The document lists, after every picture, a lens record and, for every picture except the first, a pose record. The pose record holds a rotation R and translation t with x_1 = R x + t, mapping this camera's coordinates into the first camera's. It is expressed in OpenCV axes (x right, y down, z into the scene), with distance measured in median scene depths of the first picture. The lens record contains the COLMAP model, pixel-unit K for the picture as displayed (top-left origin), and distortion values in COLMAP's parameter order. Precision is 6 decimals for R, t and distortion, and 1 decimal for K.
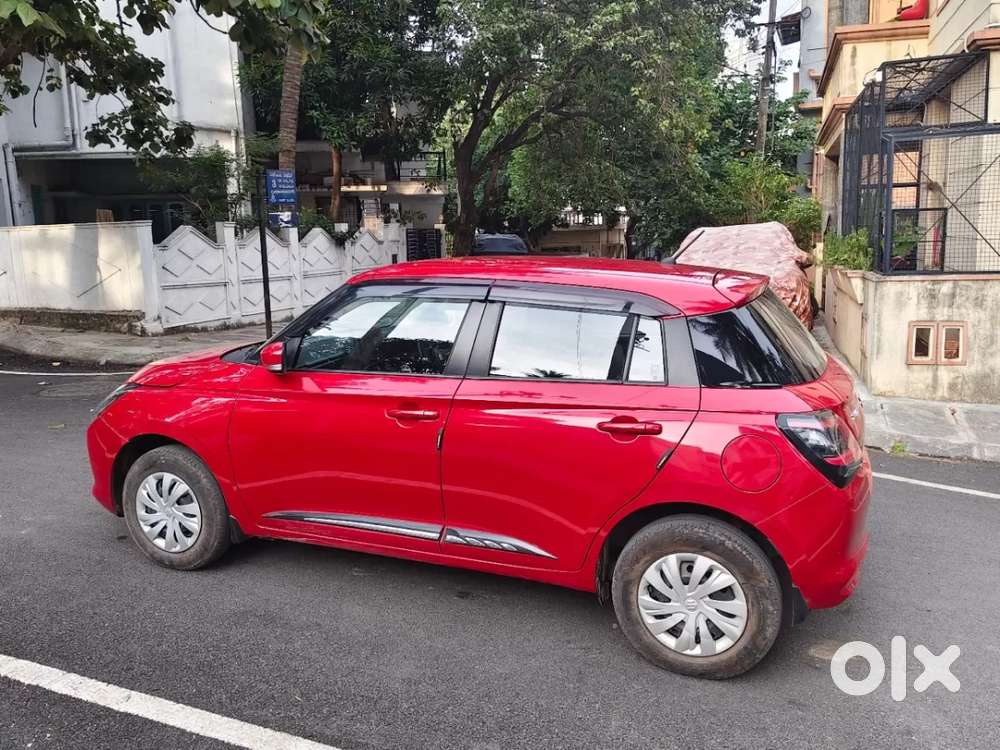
lens RADIAL K [[795.8, 0, 500.0], [0, 795.8, 375.0], [0, 0, 1]] dist [0.088688, -0.093309]
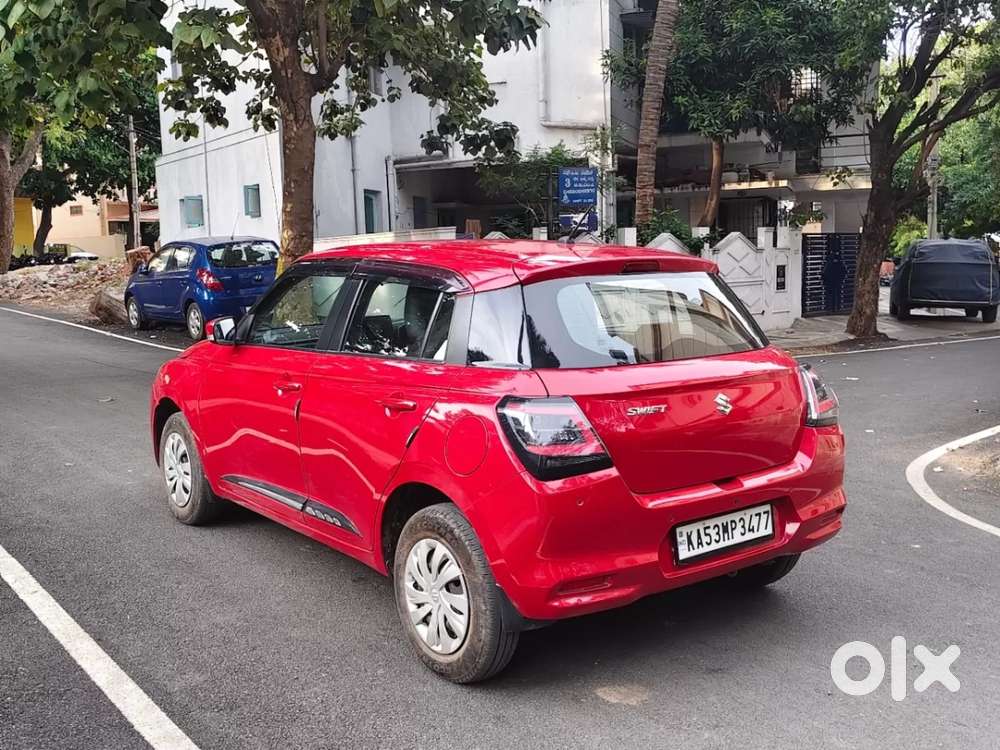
lens RADIAL K [[1007.8, 0, 503.9], [0, 1007.8, 373.9], [0, 0, 1]] dist [0.129546, -0.260288]
pose [[0.861982, 0.057313, -0.503689, 0.228790], [-0.083475, 0.996073, -0.029515, 0.014092], [0.500019, 0.067486, 0.863381, -0.000981]]
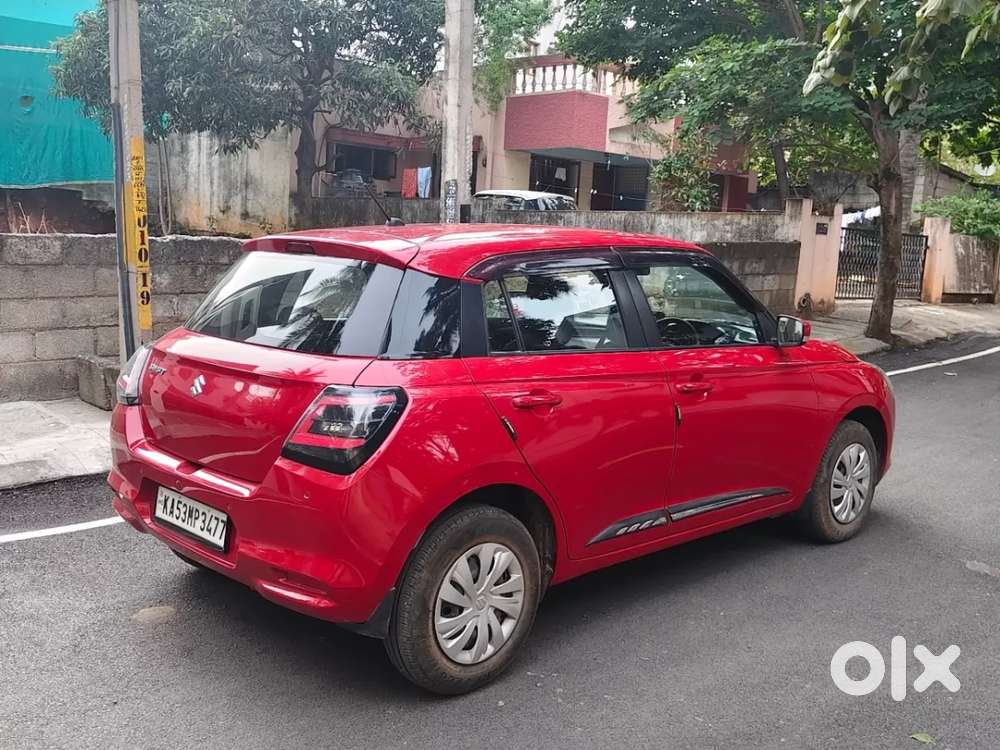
lens RADIAL K [[1007.8, 0, 503.9], [0, 1007.8, 373.9], [0, 0, 1]] dist [0.129546, -0.260288]
pose [[-0.406968, 0.118285, -0.905751, 0.362585], [-0.201937, 0.955395, 0.215502, -0.075654], [0.890841, 0.270607, -0.364929, 0.480222]]
